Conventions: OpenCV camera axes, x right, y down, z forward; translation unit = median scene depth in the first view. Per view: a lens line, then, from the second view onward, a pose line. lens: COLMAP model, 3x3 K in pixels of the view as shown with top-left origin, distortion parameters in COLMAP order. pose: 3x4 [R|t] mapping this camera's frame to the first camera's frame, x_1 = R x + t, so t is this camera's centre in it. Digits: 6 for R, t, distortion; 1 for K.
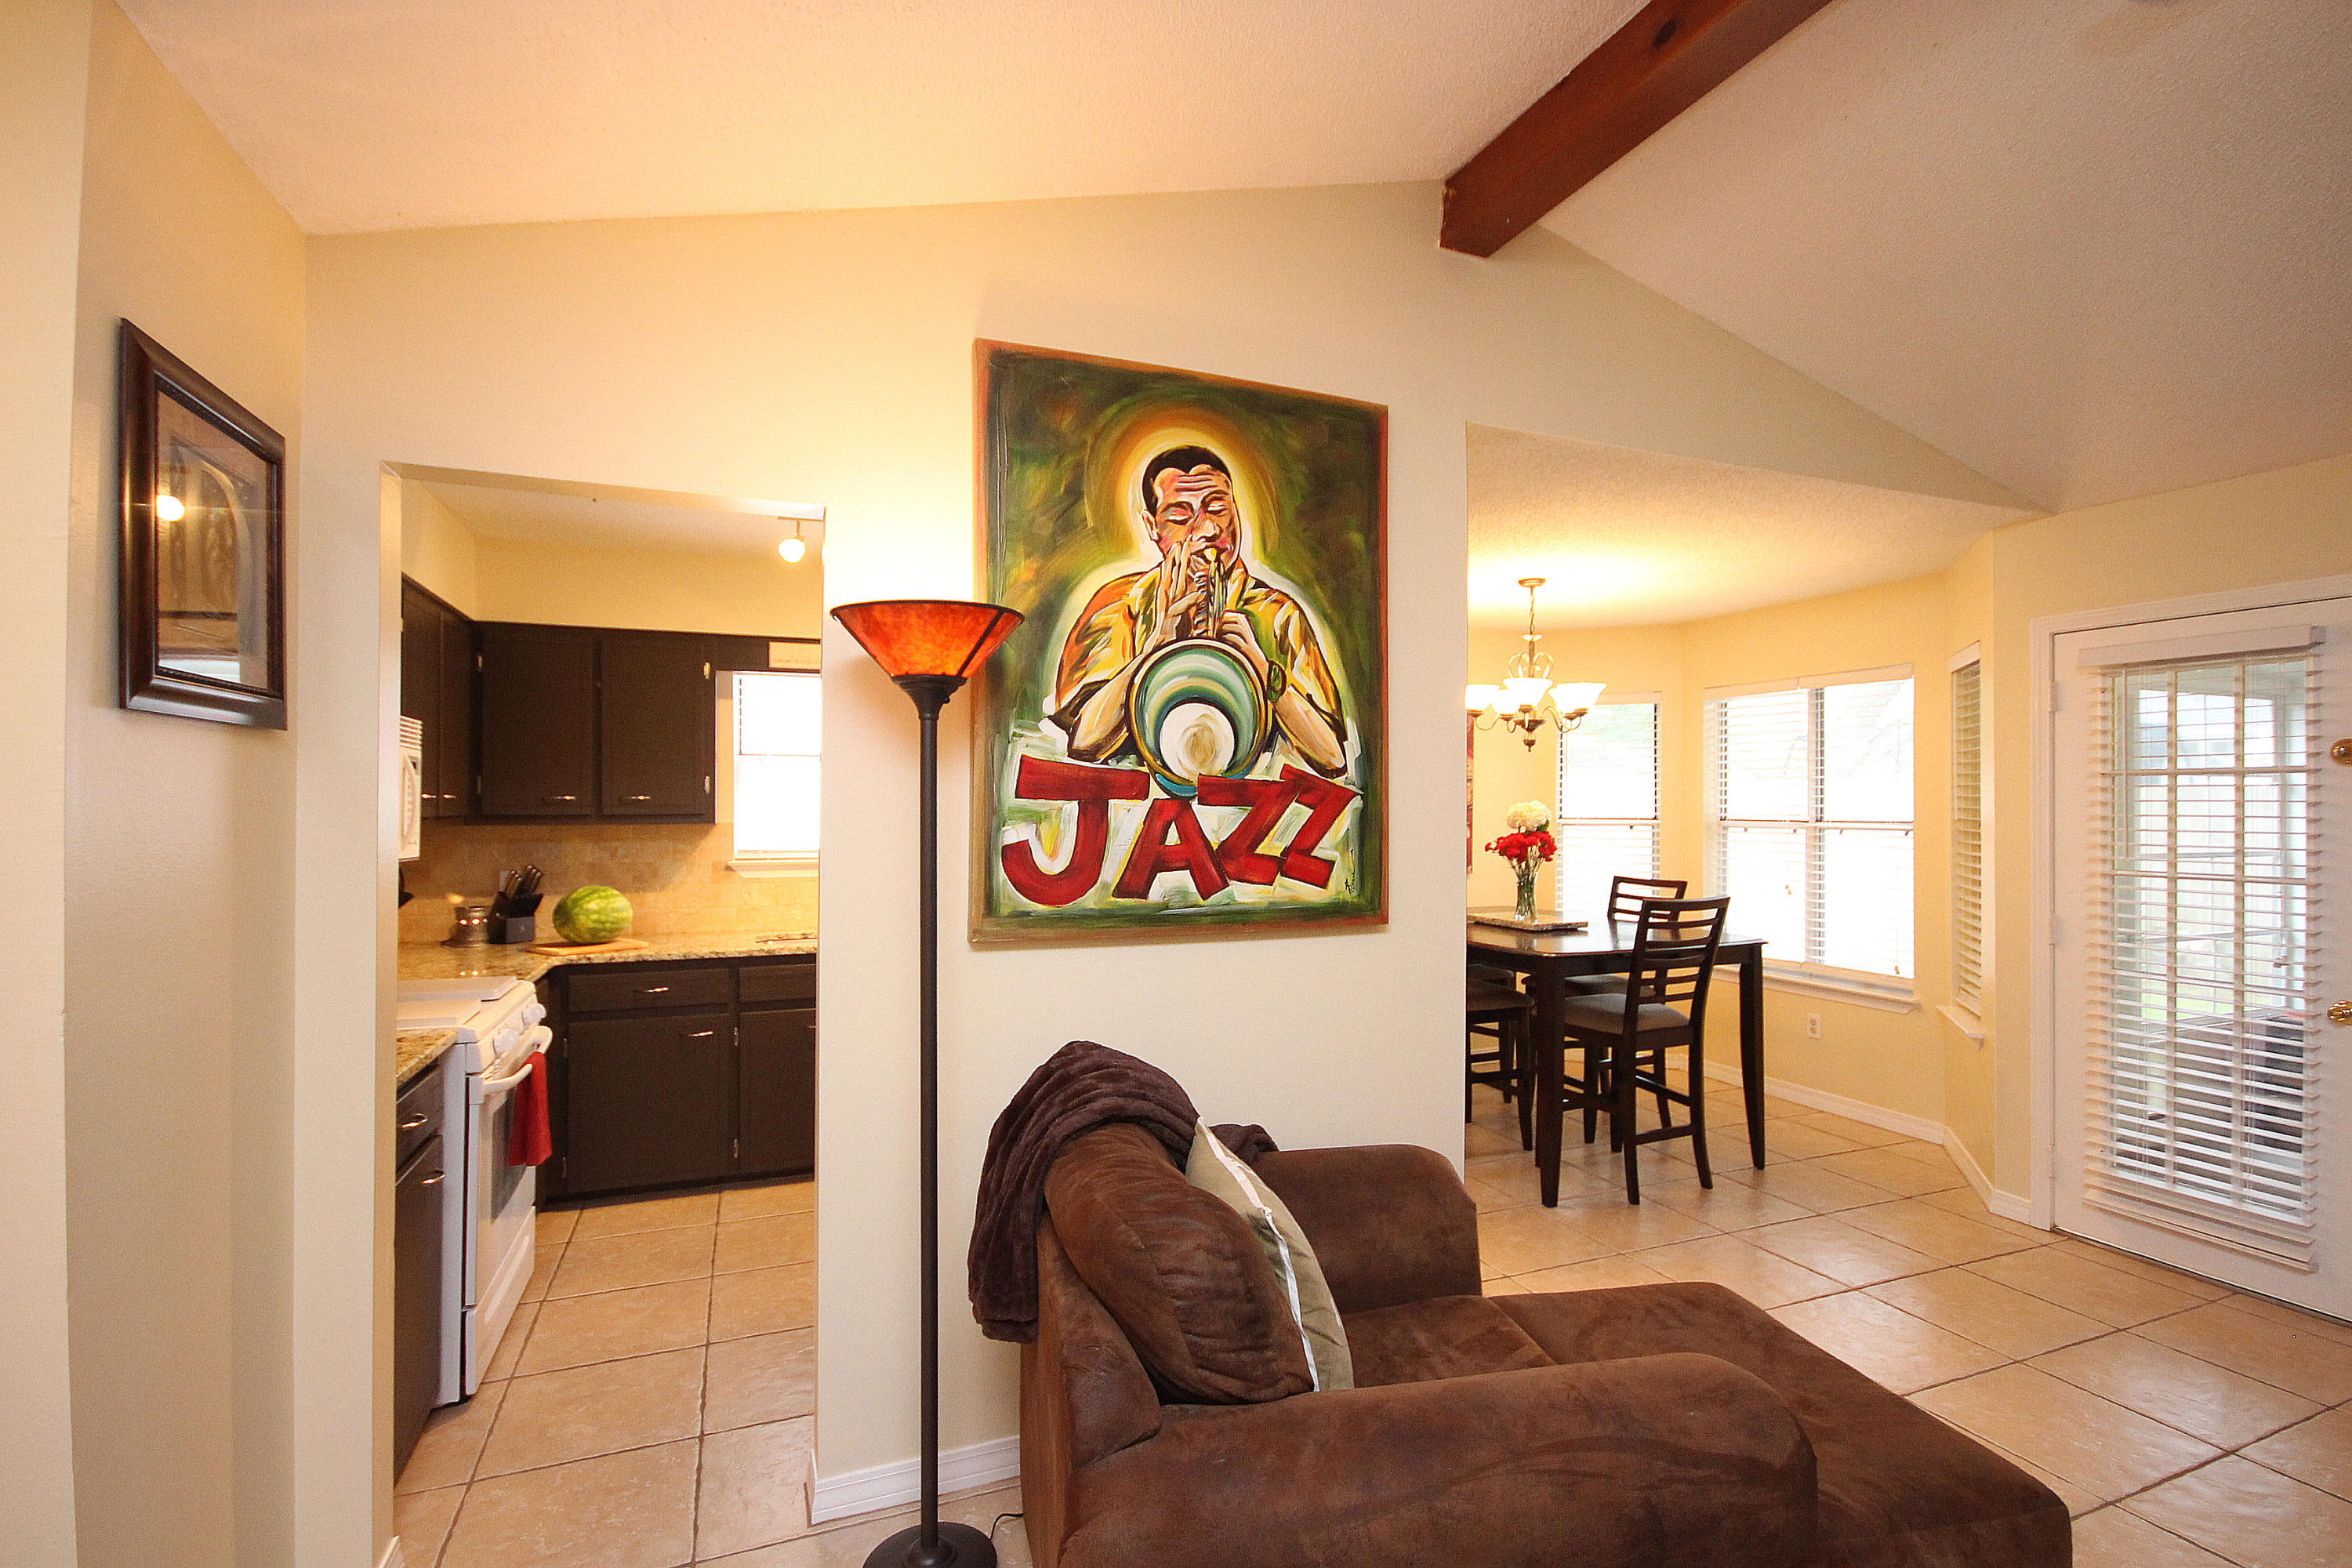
lens RADIAL K [[1080.8, 0, 1171.7], [0, 1080.8, 795.3], [0, 0, 1]] dist [0.000689, 0.000194]
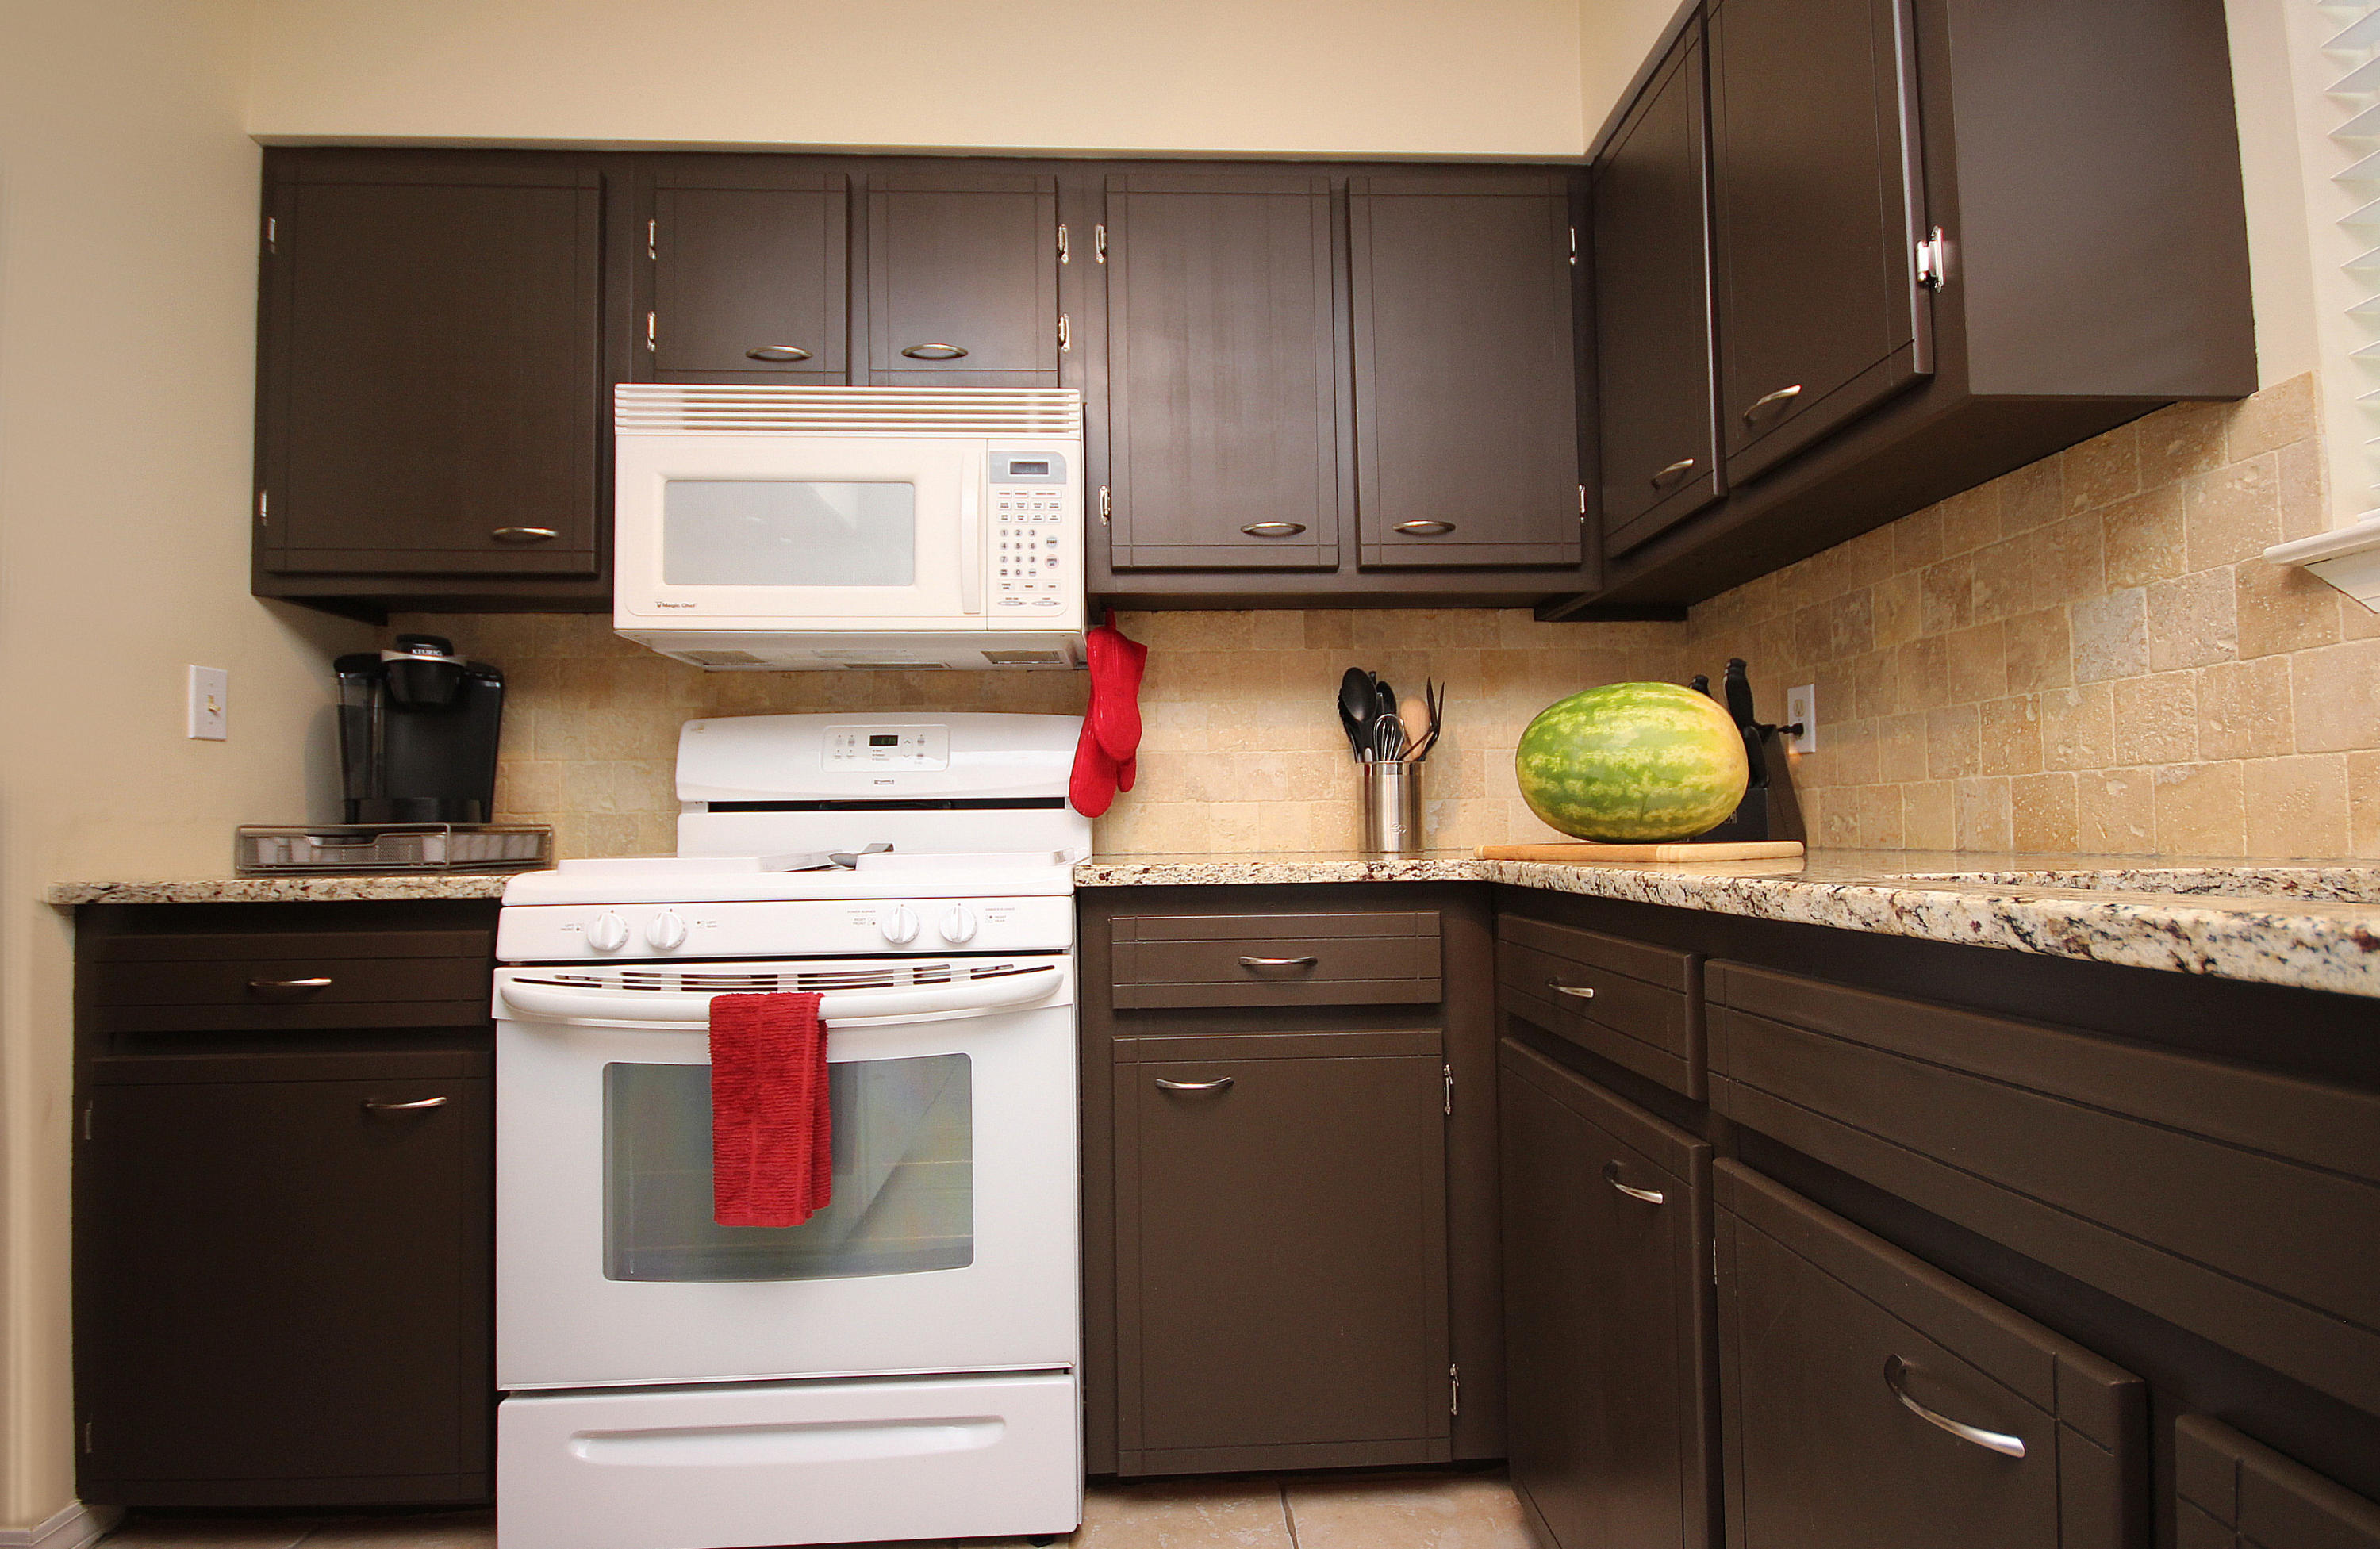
lens RADIAL K [[1122.7, 0, 1185.2], [0, 1122.7, 786.5], [0, 0, 1]] dist [0.008214, -0.009877]
pose [[-0.321516, -0.036269, -0.946209, -0.214929], [0.026129, 0.998546, -0.047154, 0.209259], [0.946543, -0.039885, -0.320101, 1.552829]]
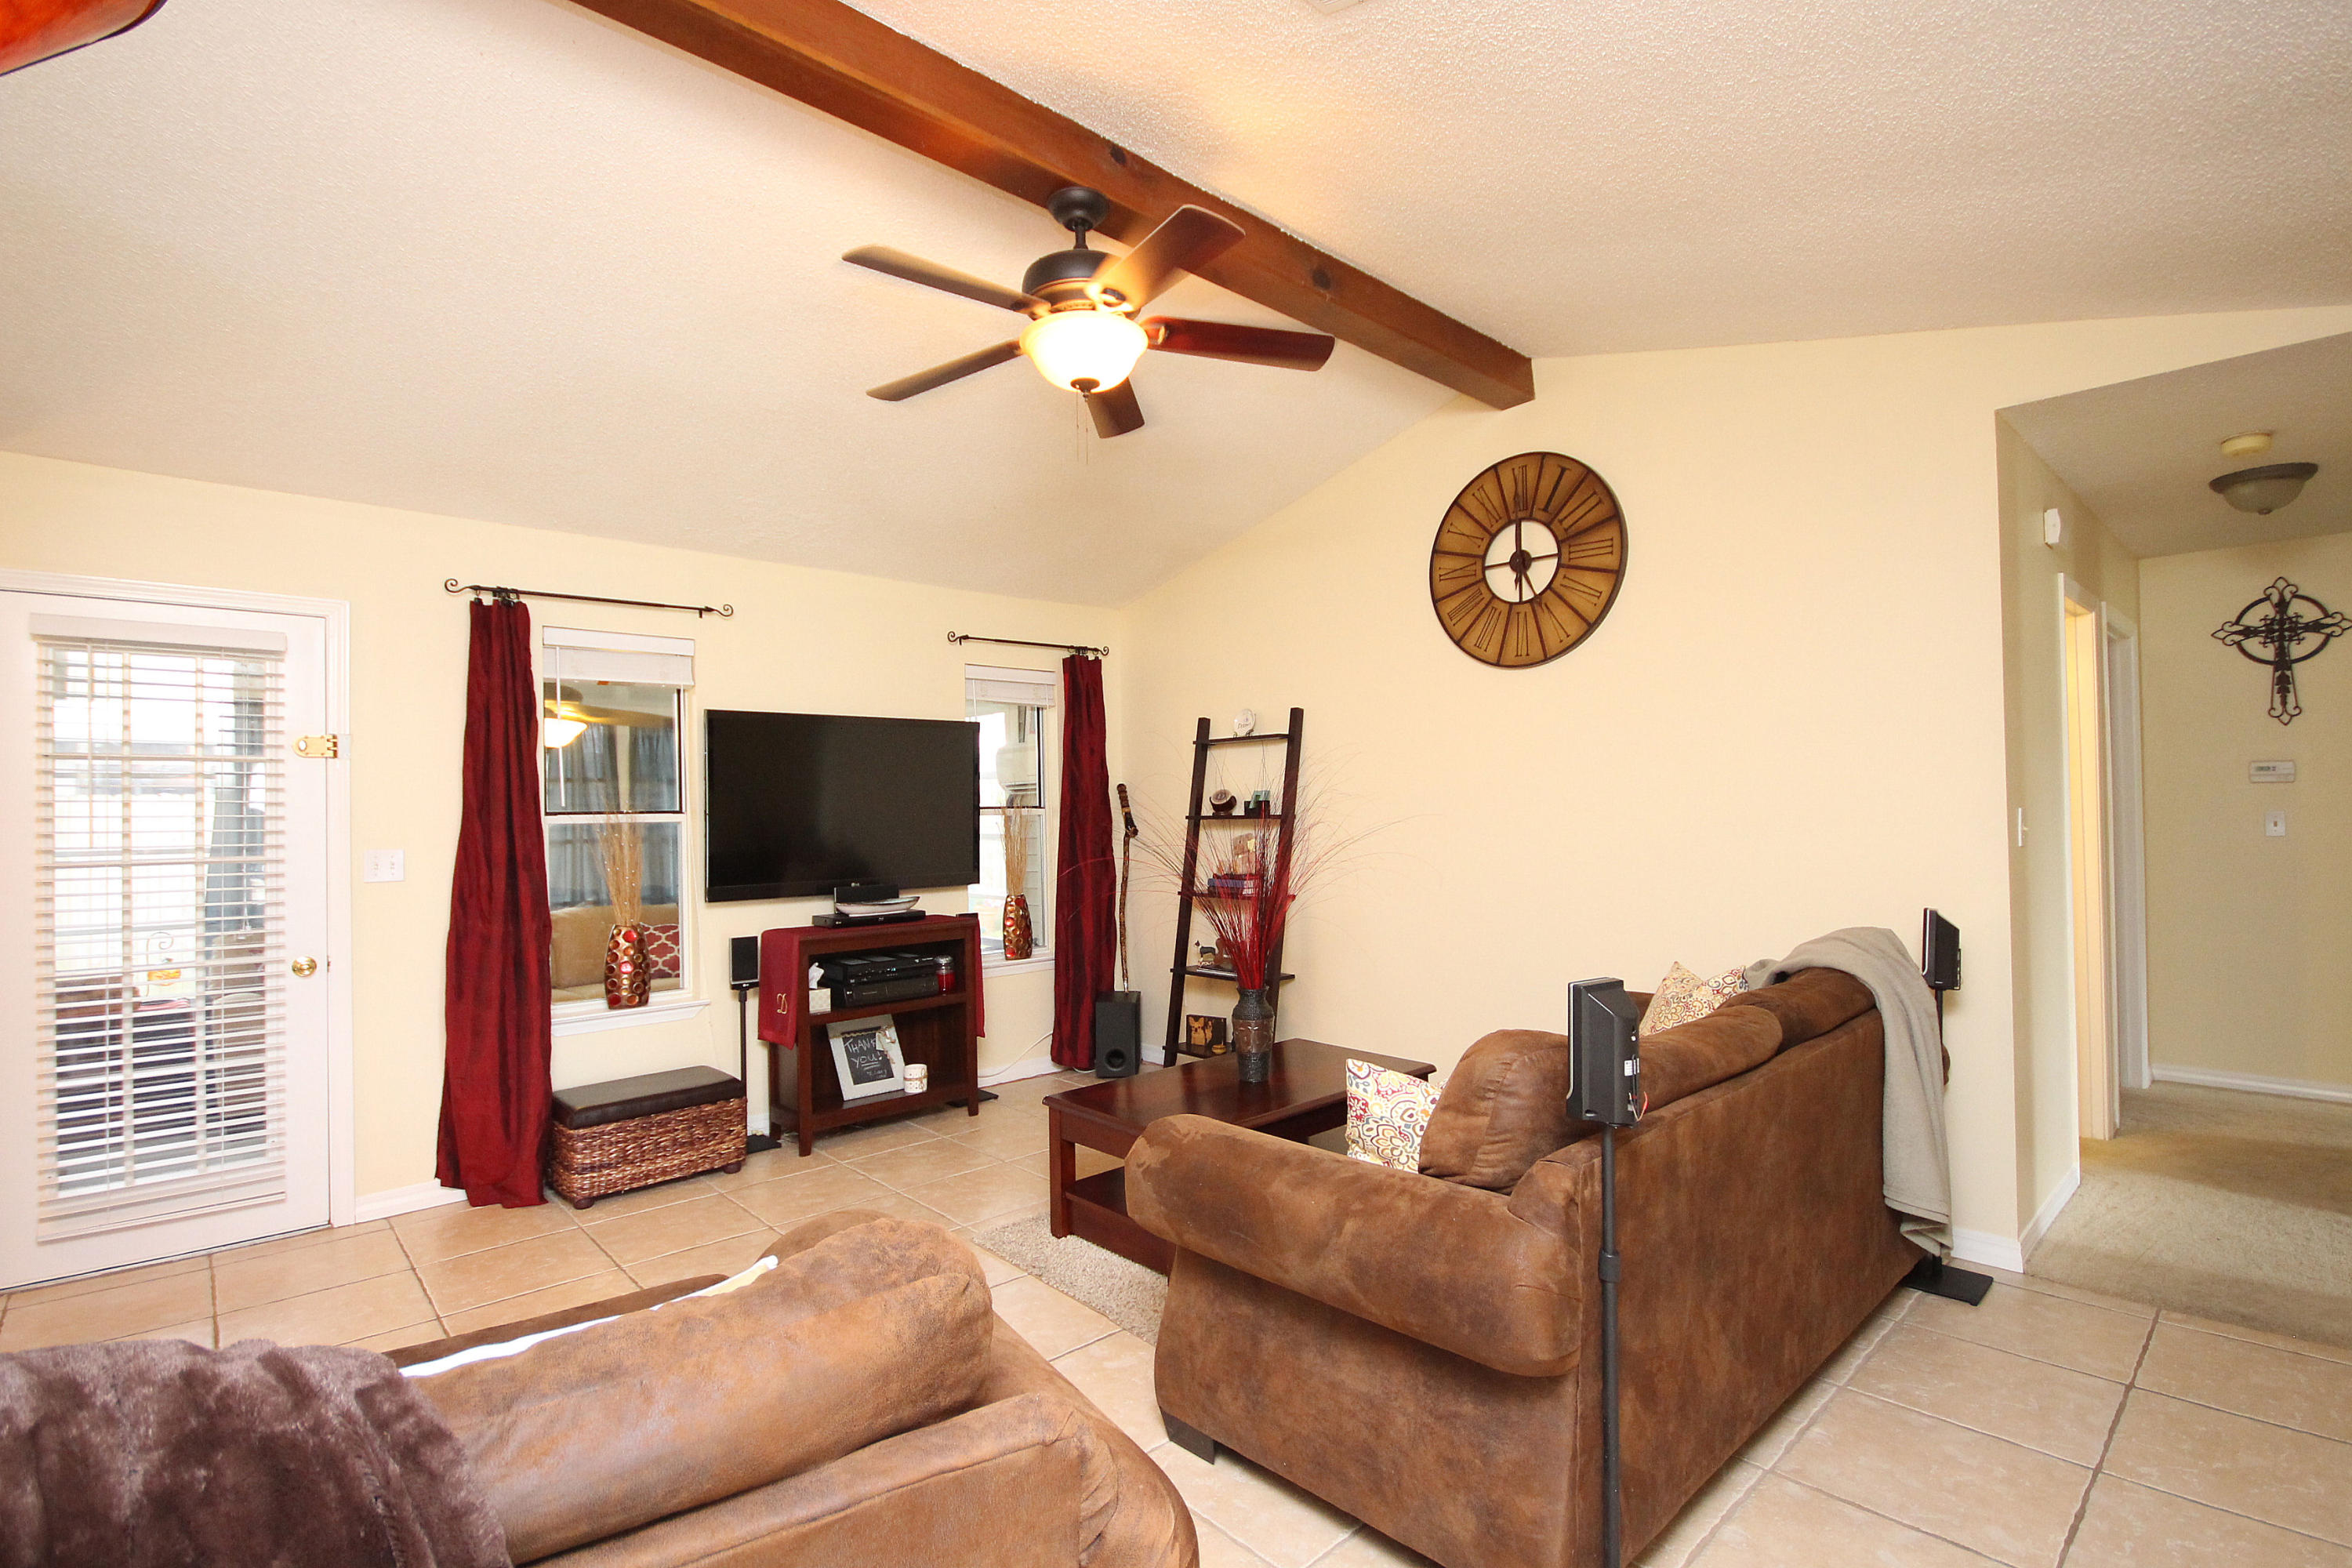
lens RADIAL K [[1106.1, 0, 1166.0], [0, 1106.1, 810.2], [0, 0, 1]] dist [0.001549, 0.000096]
pose [[-0.357831, 0.008263, 0.933750, -0.466793], [0.008423, 0.999949, -0.005621, 0.053977], [-0.933748, 0.005853, -0.357882, 0.645059]]
